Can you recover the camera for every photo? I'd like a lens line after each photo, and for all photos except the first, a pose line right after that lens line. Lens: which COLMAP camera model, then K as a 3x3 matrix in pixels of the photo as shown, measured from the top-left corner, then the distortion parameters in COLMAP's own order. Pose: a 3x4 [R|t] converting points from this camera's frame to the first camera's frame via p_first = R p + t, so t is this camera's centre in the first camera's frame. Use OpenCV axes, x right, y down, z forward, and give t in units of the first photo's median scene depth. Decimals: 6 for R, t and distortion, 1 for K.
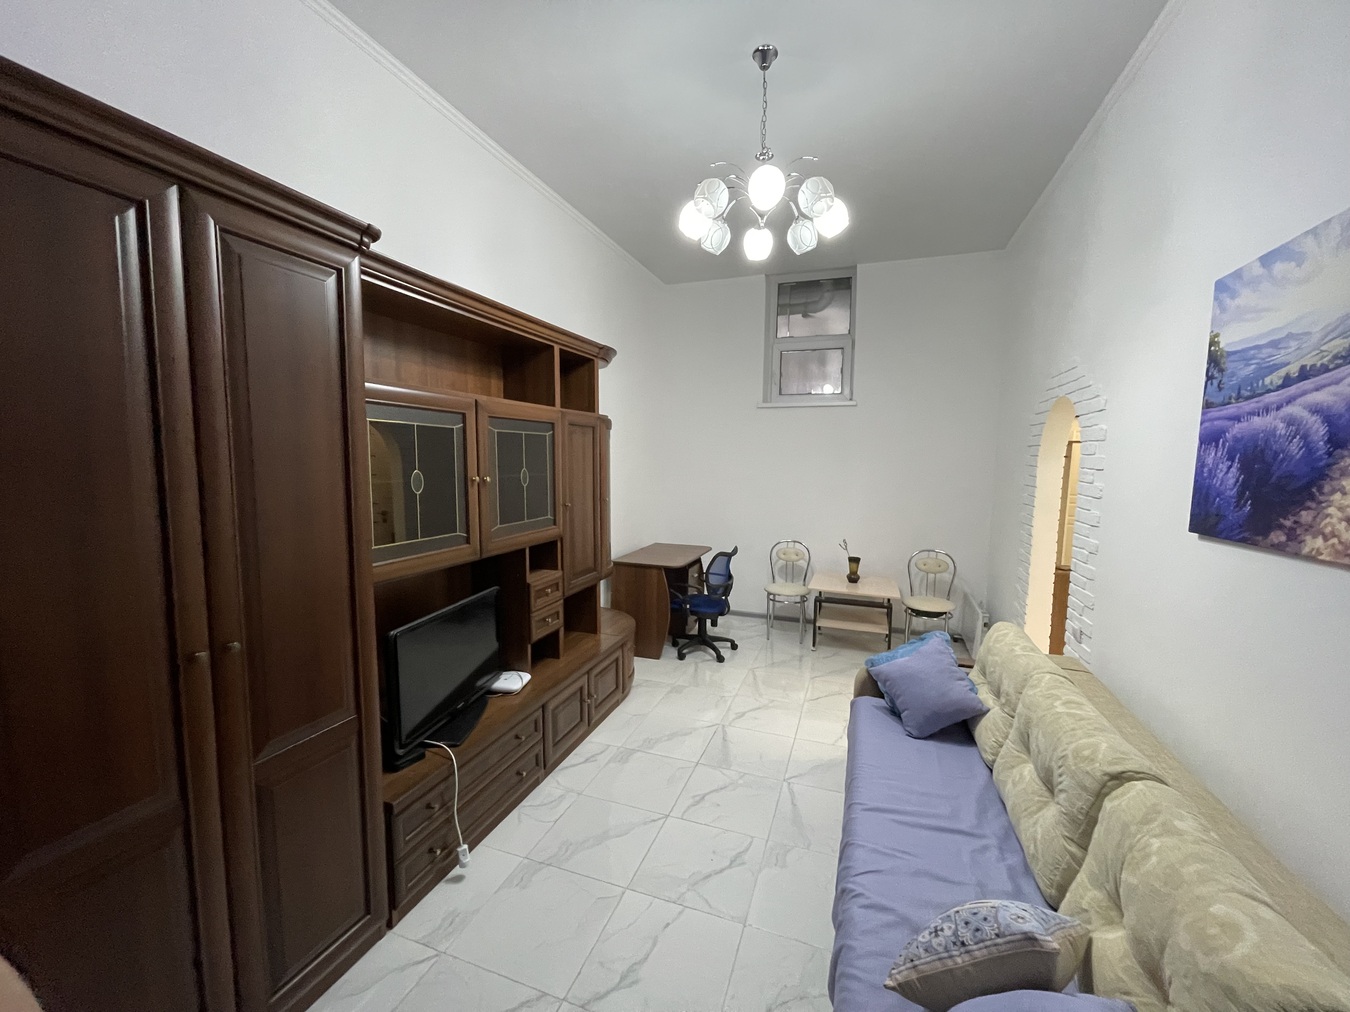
lens RADIAL K [[544.7, 0, 673.0], [0, 544.7, 509.4], [0, 0, 1]] dist [-0.002389, 0.000253]
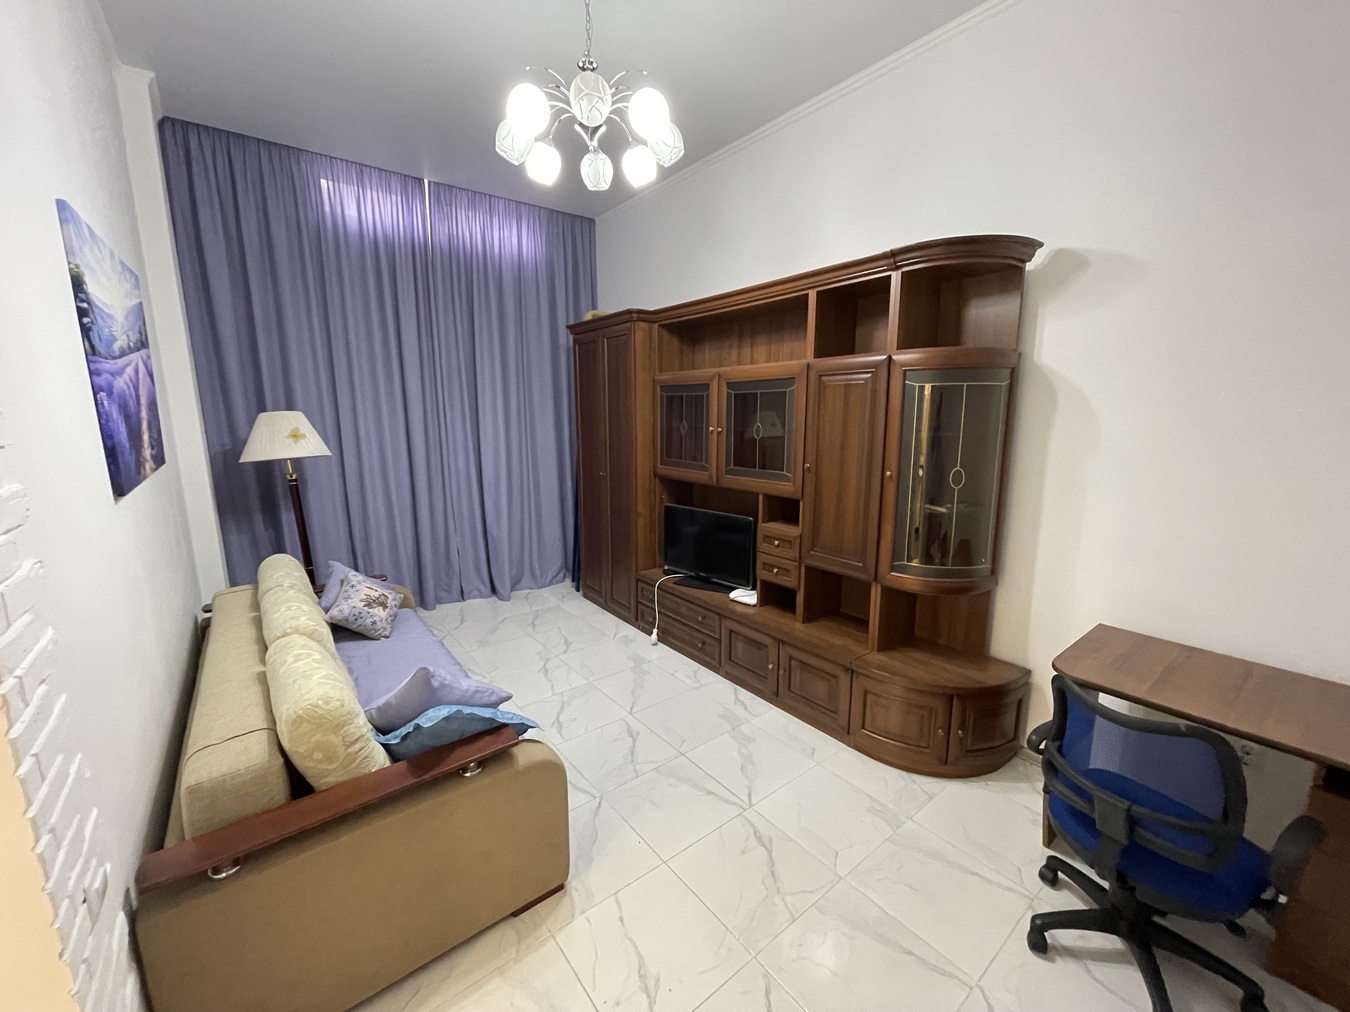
lens RADIAL K [[544.7, 0, 673.0], [0, 544.7, 509.4], [0, 0, 1]] dist [-0.002389, 0.000253]
pose [[-0.533268, 0.148026, -0.832895, 0.759160], [-0.083464, 0.970561, 0.225931, -0.136732], [0.841819, 0.189999, -0.505214, 1.383961]]
